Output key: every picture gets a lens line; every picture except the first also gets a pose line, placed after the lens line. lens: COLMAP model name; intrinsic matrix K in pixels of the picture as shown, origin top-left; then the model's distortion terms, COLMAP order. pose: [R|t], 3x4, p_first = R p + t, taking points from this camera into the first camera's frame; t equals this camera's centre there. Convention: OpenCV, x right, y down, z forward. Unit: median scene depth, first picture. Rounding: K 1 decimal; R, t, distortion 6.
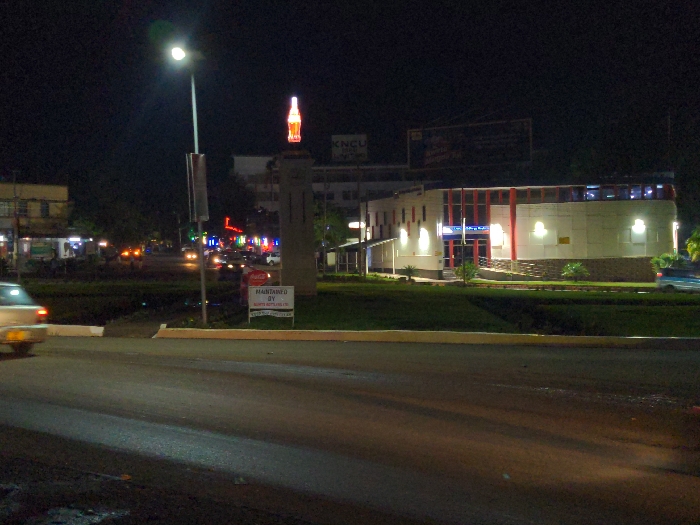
lens RADIAL K [[838.8, 0, 350.0], [0, 838.8, 262.5], [0, 0, 1]] dist [0.023472, -0.011974]
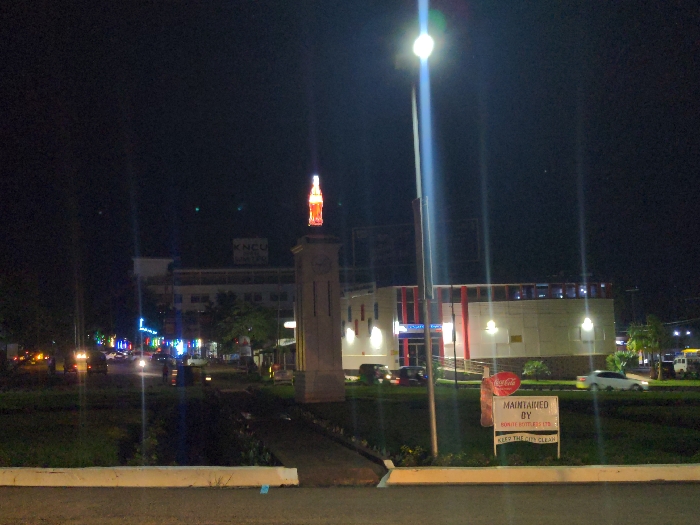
lens RADIAL K [[776.7, 0, 350.0], [0, 776.7, 262.5], [0, 0, 1]] dist [0.068776, -0.002840]
pose [[0.984523, 0.010375, 0.174950, -0.101642], [0.012283, 0.991707, -0.127931, 0.000079], [-0.174826, 0.128100, 0.976231, 0.118644]]
